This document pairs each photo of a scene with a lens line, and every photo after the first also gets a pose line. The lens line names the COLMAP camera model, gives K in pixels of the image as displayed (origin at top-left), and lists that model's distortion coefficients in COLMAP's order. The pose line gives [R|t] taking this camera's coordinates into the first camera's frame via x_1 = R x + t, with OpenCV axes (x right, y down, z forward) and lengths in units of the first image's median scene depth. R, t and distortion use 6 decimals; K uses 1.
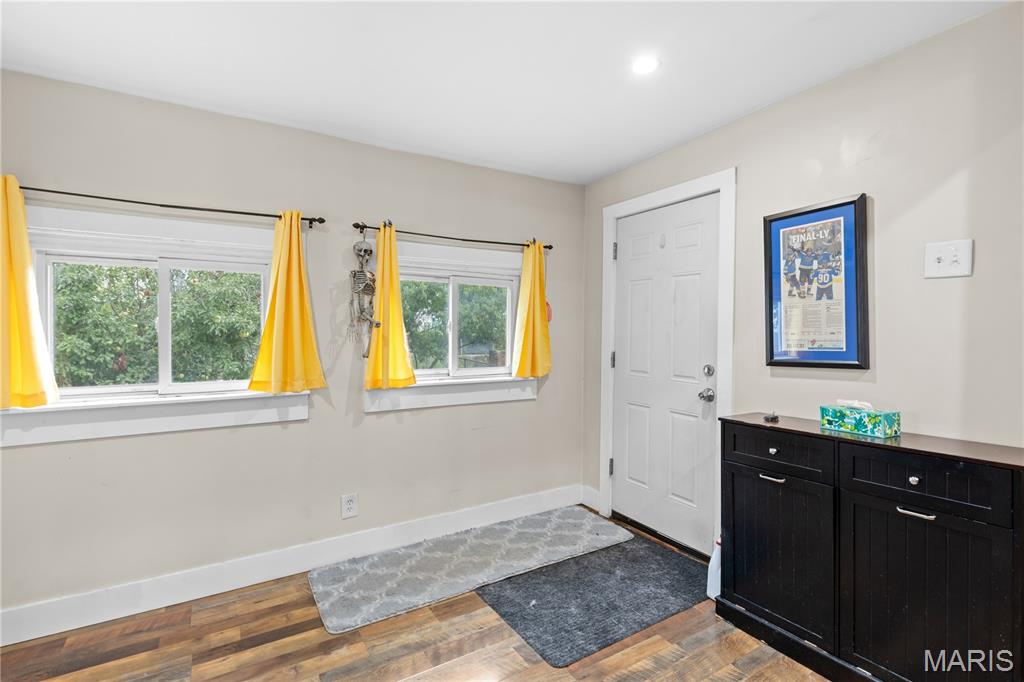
lens RADIAL K [[470.7, 0, 527.3], [0, 470.7, 330.6], [0, 0, 1]] dist [0.005961, -0.002355]
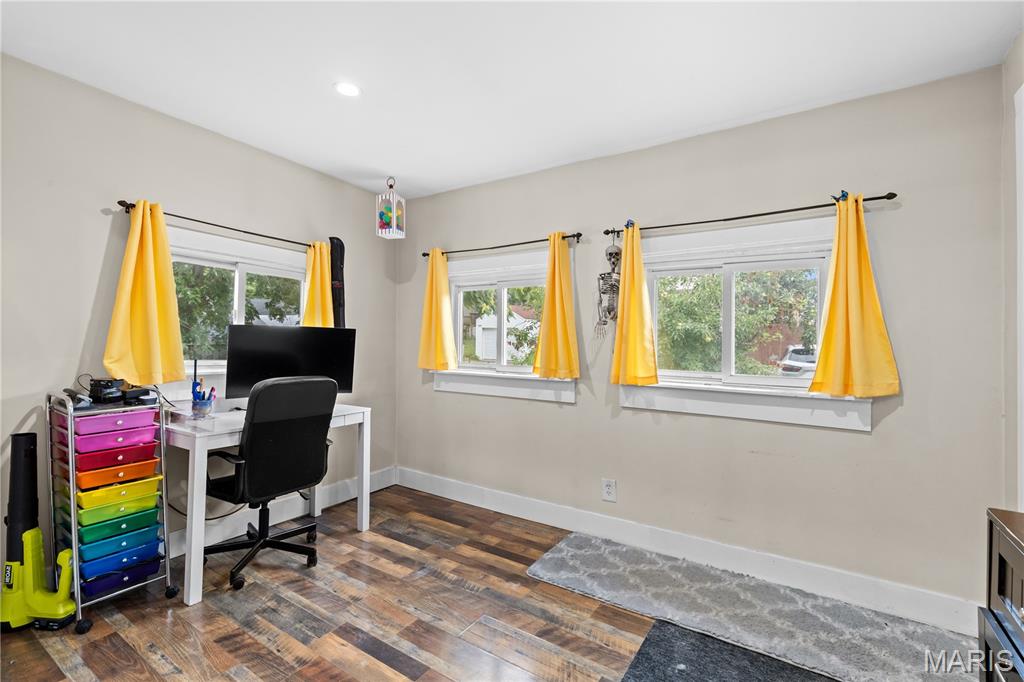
lens RADIAL K [[470.7, 0, 500.5], [0, 470.7, 330.2], [0, 0, 1]] dist [0.005961, -0.002355]
pose [[0.401067, -0.011577, -0.915976, 0.541368], [-0.007901, 0.999839, -0.016096, 0.023457], [0.916015, 0.013693, 0.400911, 0.343873]]
